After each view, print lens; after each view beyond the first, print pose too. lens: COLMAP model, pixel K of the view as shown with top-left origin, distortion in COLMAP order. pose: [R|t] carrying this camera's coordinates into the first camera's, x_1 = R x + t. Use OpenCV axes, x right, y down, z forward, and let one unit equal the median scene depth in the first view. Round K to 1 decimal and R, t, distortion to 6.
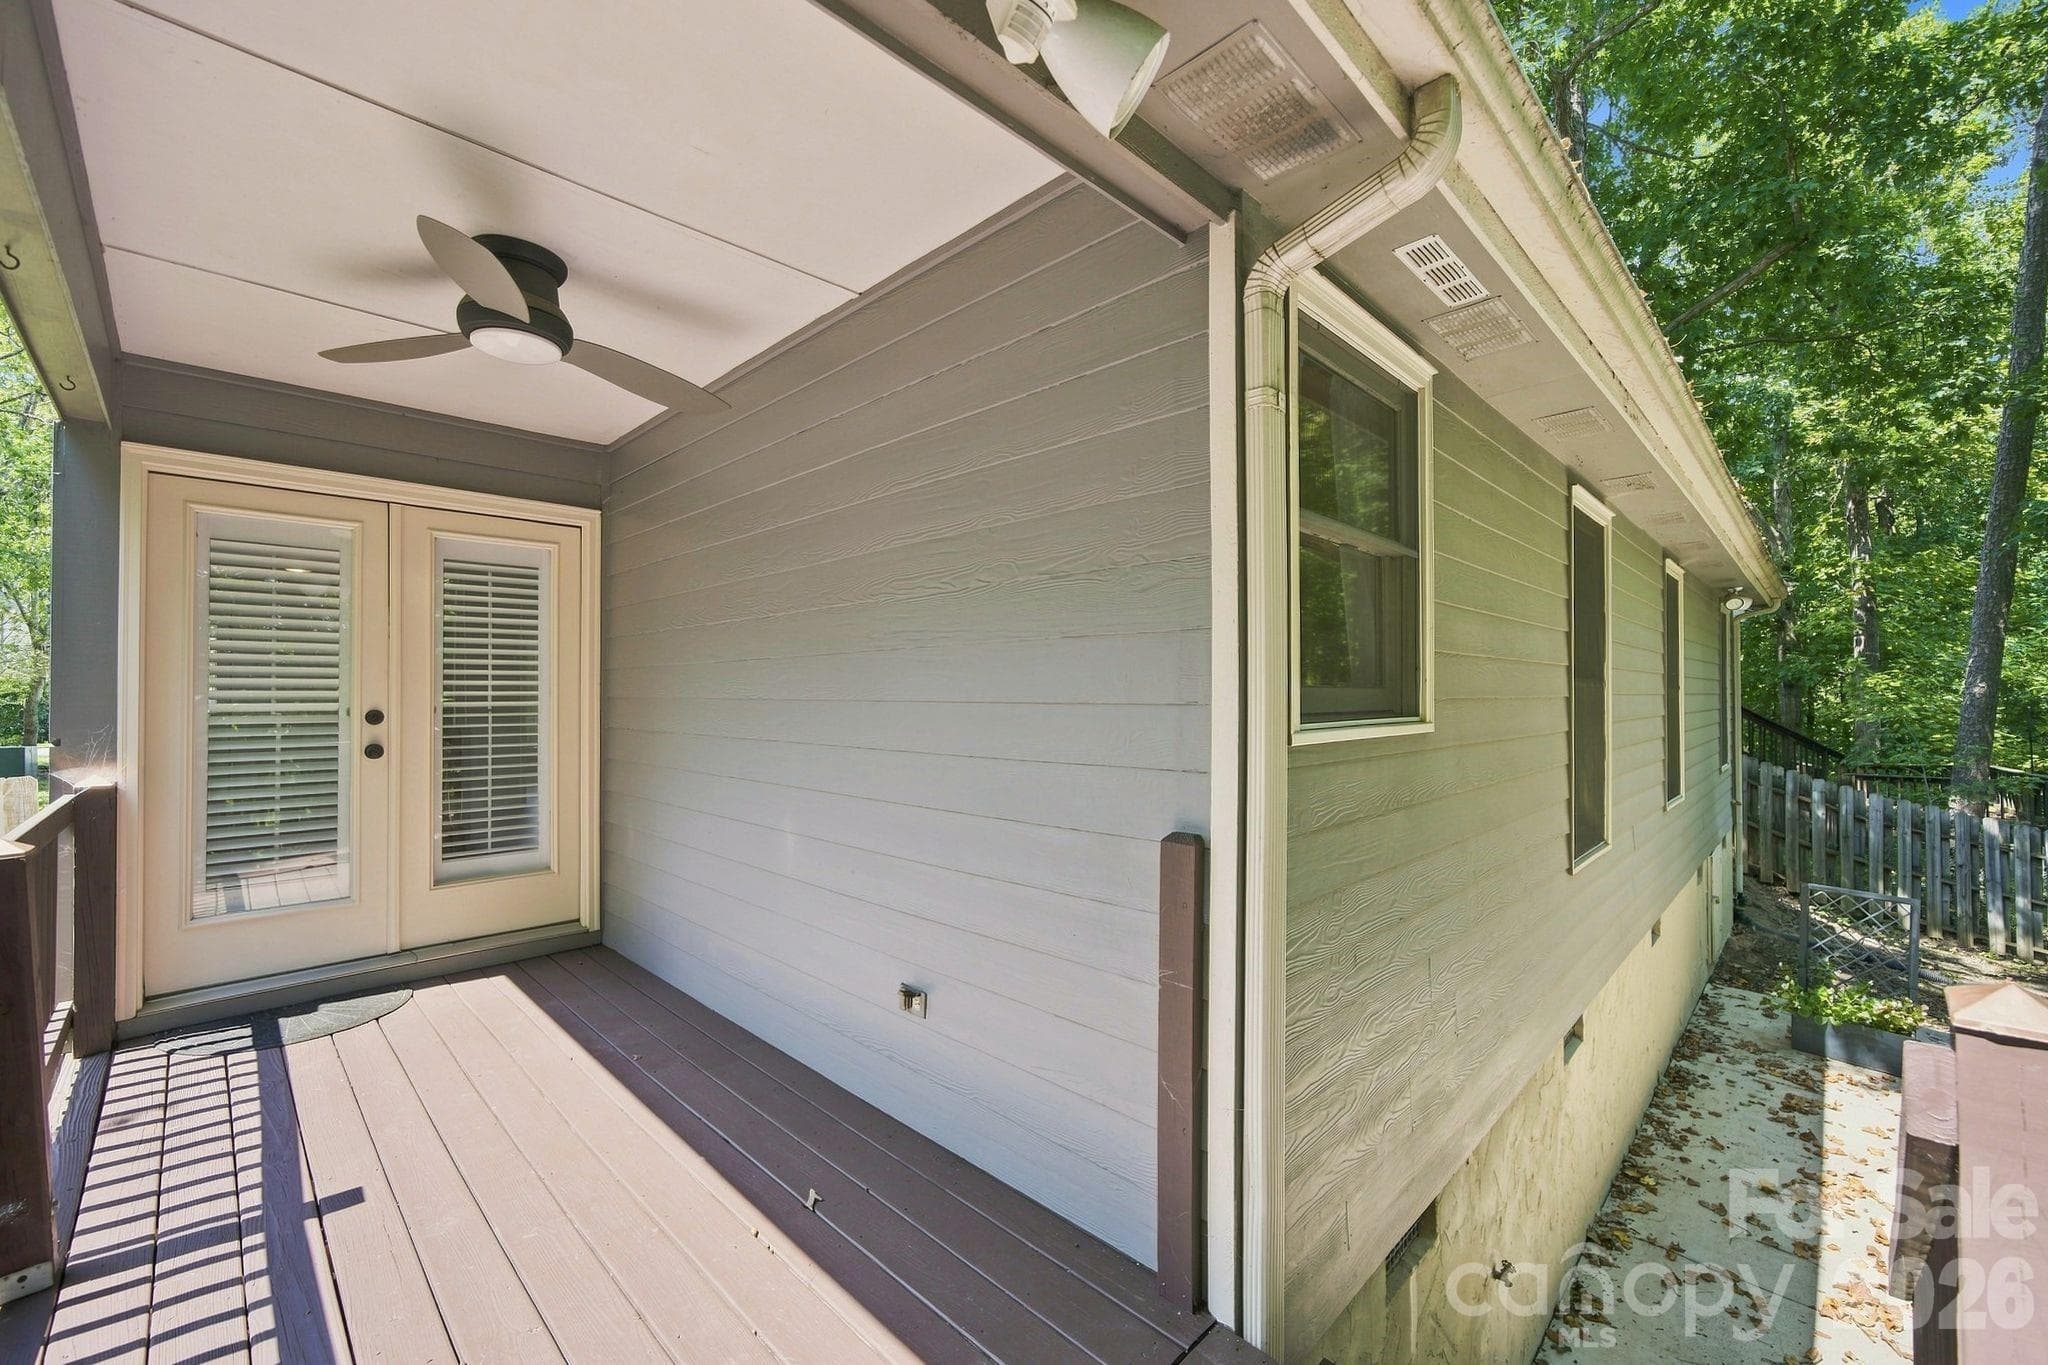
lens RADIAL K [[827.4, 0, 1025.0], [0, 827.4, 684.1], [0, 0, 1]] dist [-0.001894, 0.000200]
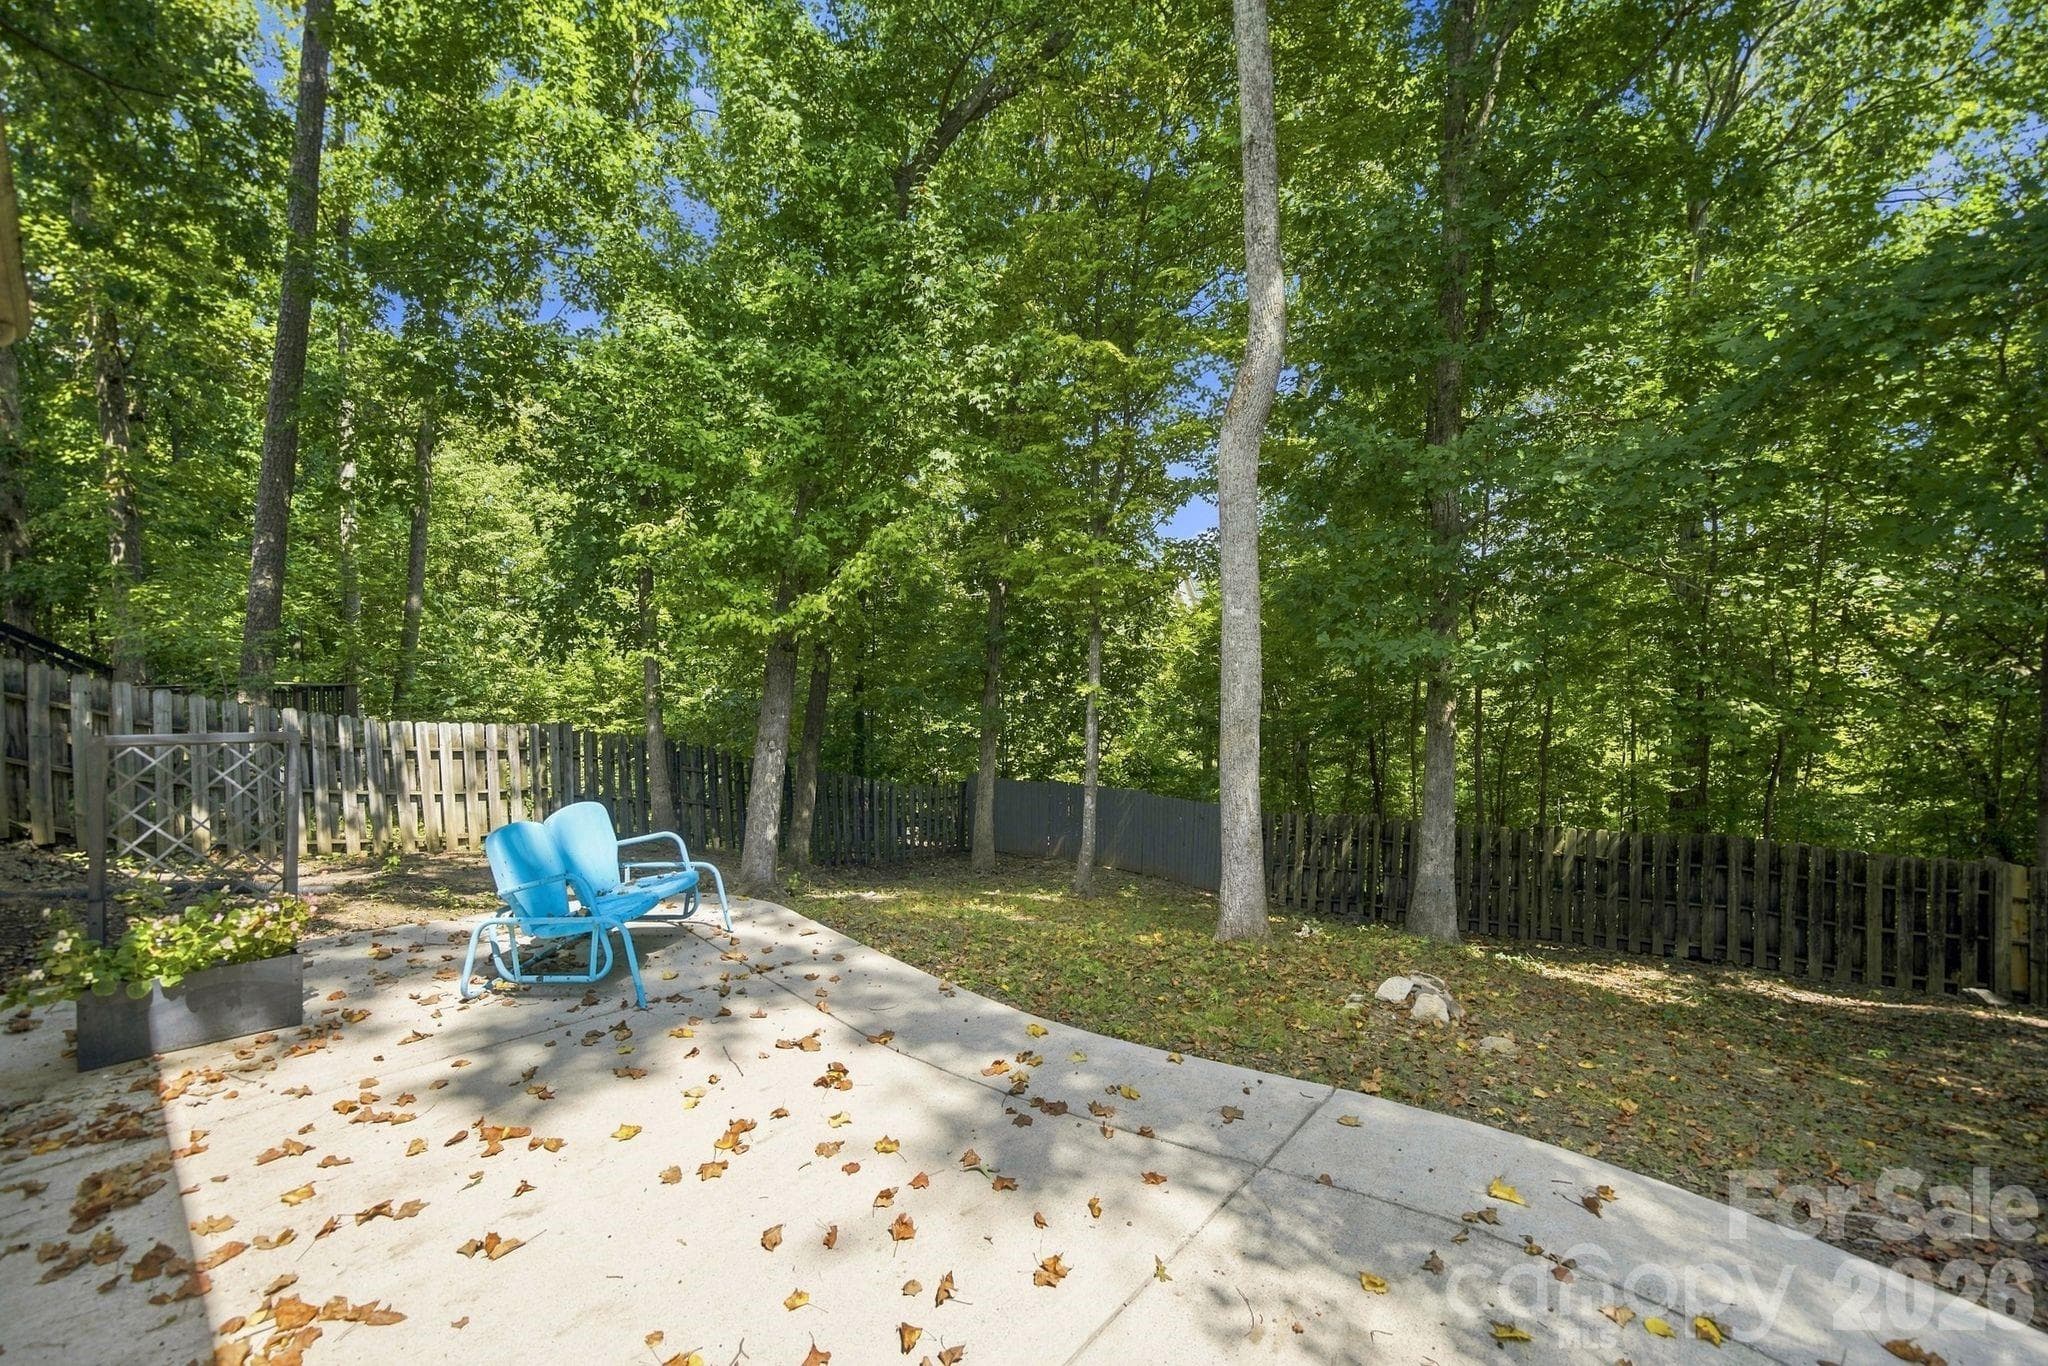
lens RADIAL K [[827.4, 0, 1008.1], [0, 827.4, 681.6], [0, 0, 1]] dist [-0.001894, 0.000200]
pose [[-0.052548, -0.022094, 0.998374, 0.418556], [-0.000960, 0.999756, 0.022074, 0.200603], [-0.998618, 0.000201, -0.052556, 0.478511]]
